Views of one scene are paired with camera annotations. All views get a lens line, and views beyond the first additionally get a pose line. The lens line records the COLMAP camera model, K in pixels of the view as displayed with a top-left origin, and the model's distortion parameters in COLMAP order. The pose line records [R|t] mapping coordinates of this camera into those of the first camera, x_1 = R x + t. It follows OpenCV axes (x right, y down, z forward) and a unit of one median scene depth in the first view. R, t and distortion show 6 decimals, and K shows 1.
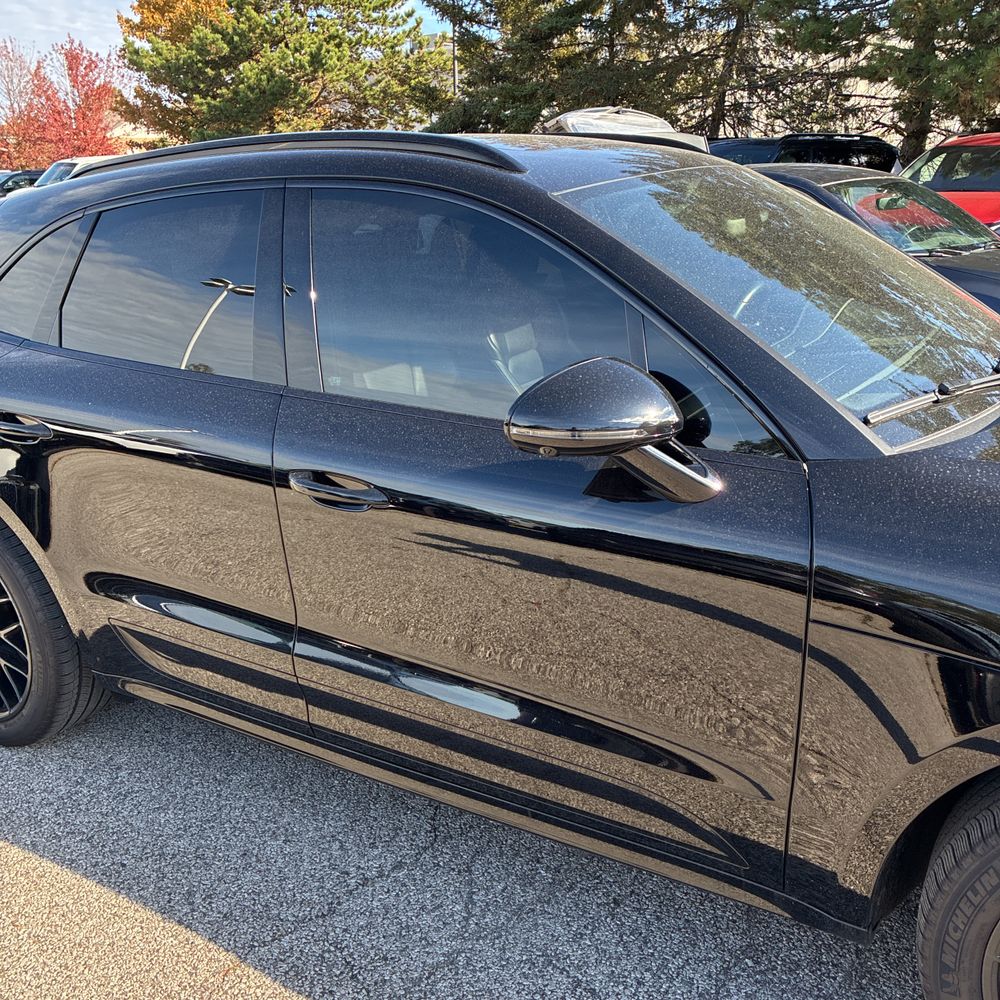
lens RADIAL K [[983.6, 0, 516.6], [0, 983.6, 497.4], [0, 0, 1]] dist [0.025382, -0.014479]
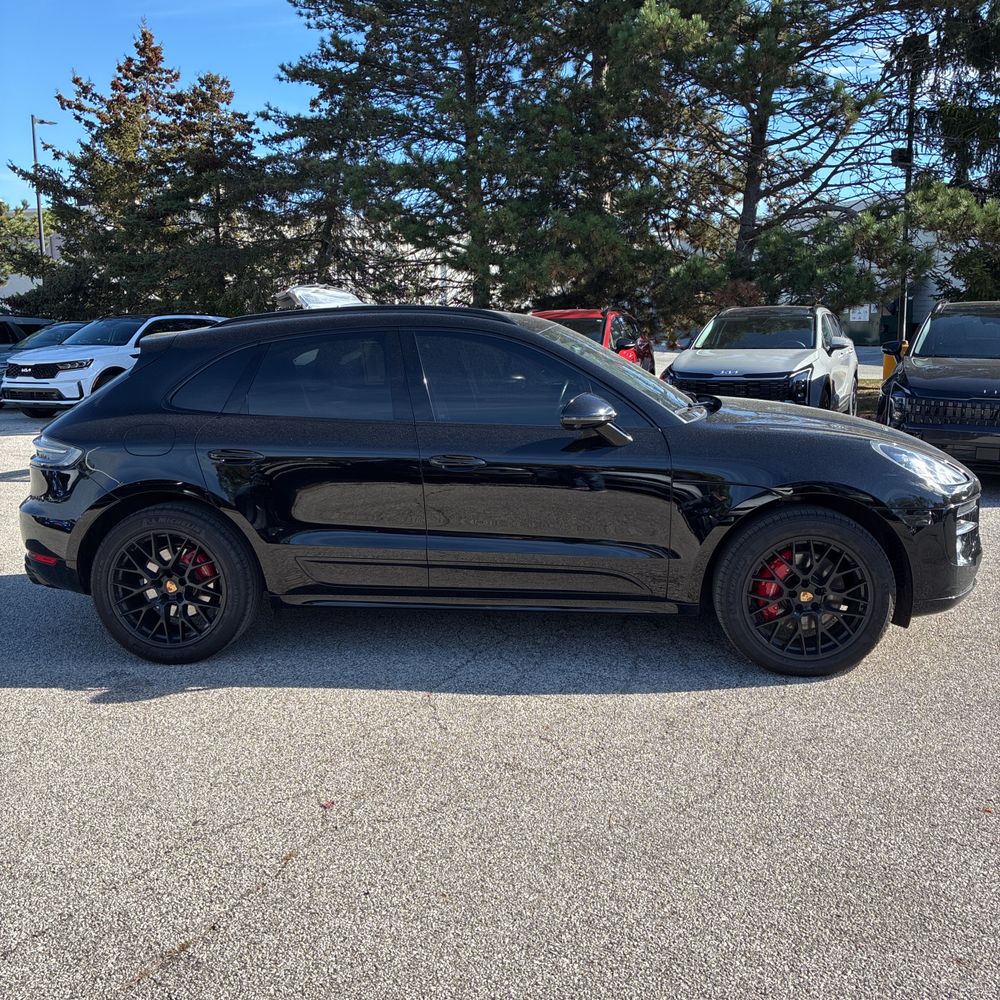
lens RADIAL K [[989.5, 0, 500.0], [0, 989.5, 500.0], [0, 0, 1]] dist [0.003112, 0.022035]
pose [[0.905355, -0.058141, 0.420656, -0.888367], [0.122604, 0.984187, -0.127846, 0.318762], [-0.406571, 0.167320, 0.898167, -0.870289]]
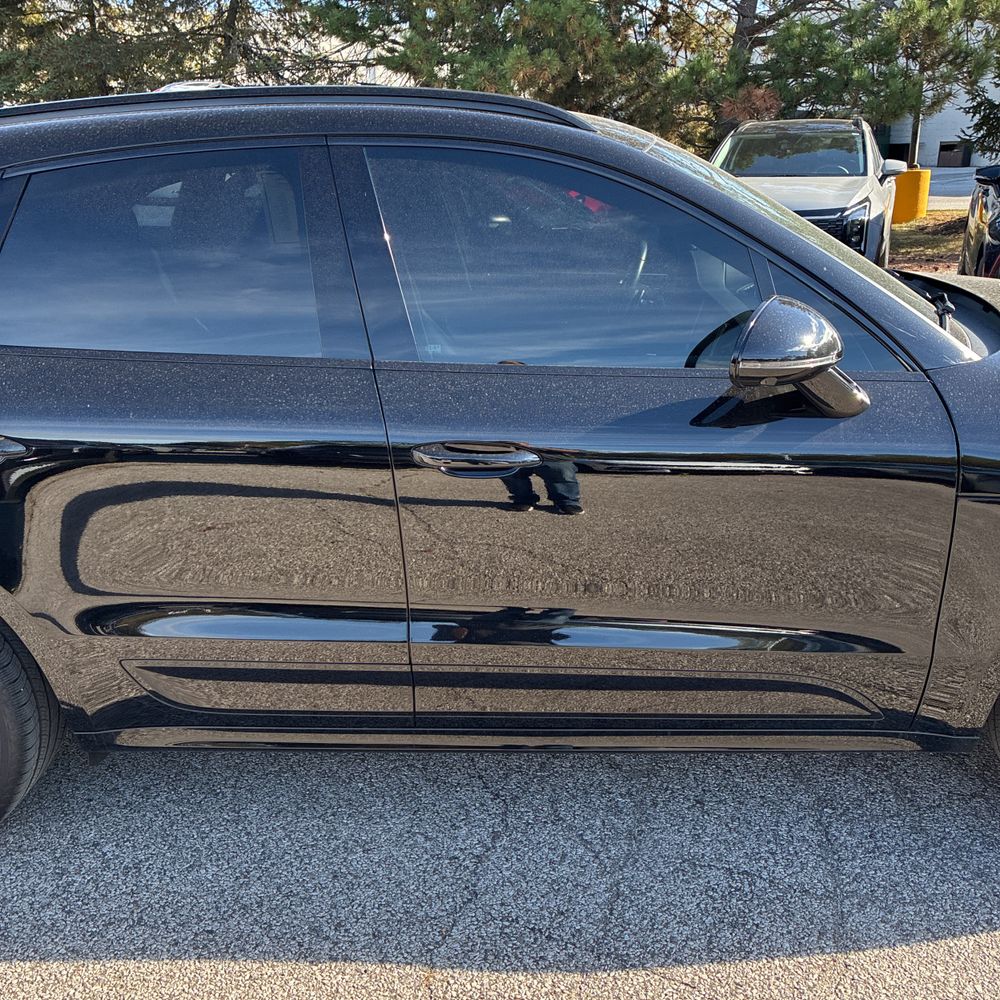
lens RADIAL K [[989.5, 0, 500.0], [0, 989.5, 500.0], [0, 0, 1]] dist [0.003112, 0.022035]
pose [[0.875610, -0.145299, 0.460647, -0.530402], [0.139672, 0.989106, 0.046494, -0.006705], [-0.462384, 0.023629, 0.886365, 0.107765]]
